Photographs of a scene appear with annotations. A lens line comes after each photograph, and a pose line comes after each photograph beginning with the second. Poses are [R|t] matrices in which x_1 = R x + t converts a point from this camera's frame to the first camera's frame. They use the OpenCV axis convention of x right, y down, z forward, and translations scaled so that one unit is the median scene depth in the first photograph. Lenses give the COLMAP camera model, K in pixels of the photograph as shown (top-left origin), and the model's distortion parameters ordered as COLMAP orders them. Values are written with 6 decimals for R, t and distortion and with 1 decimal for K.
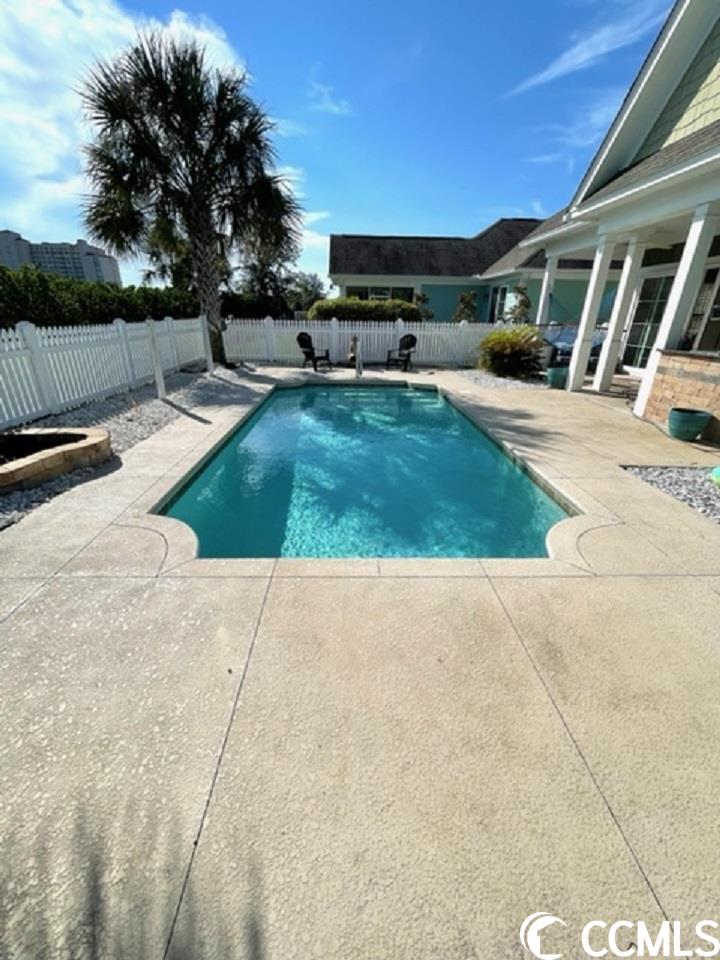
lens RADIAL K [[386.1, 0, 354.6], [0, 386.1, 481.6], [0, 0, 1]] dist [-0.002733, 0.000271]
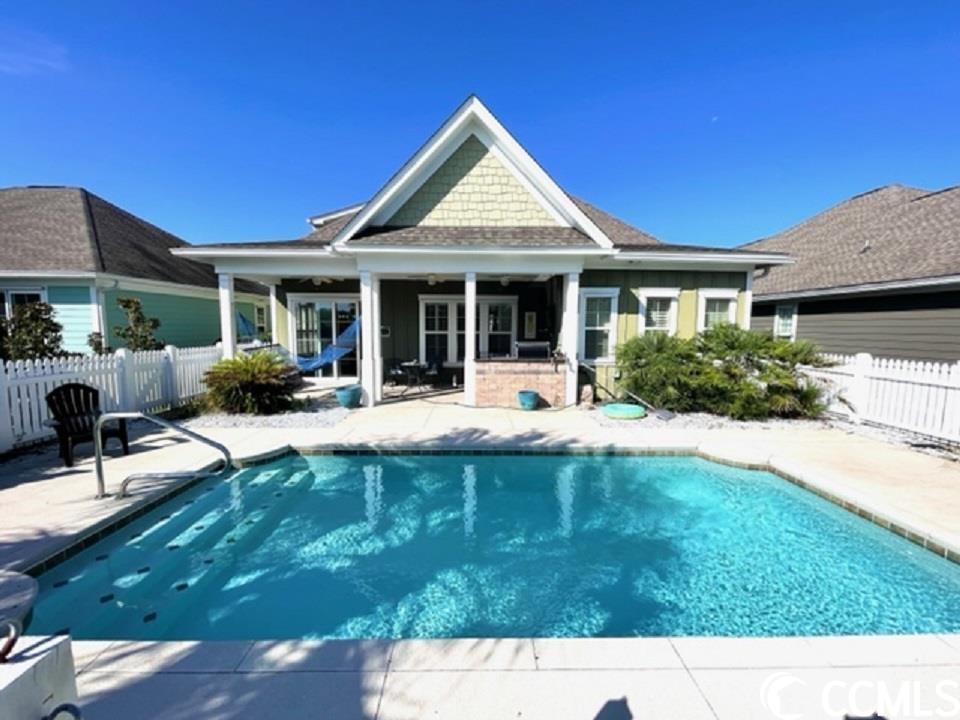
lens RADIAL K [[386.1, 0, 479.8], [0, 386.1, 363.7], [0, 0, 1]] dist [-0.002733, 0.000271]
pose [[0.003763, -0.110296, 0.993892, -0.630342], [0.399919, 0.911123, 0.099597, -0.472525], [-0.916543, 0.397101, 0.047538, 0.944097]]
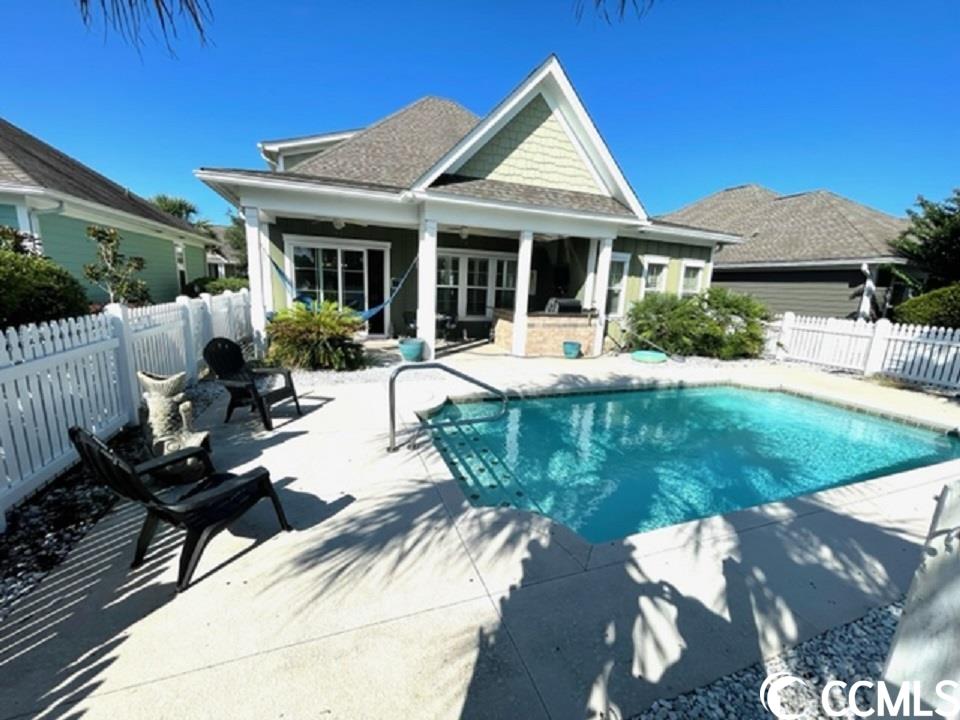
lens RADIAL K [[386.1, 0, 479.2], [0, 386.1, 362.8], [0, 0, 1]] dist [-0.002733, 0.000271]
pose [[-0.328130, -0.214222, 0.920022, -0.614400], [0.339651, 0.882056, 0.326520, -0.754650], [-0.881458, 0.419627, -0.216668, 1.623290]]
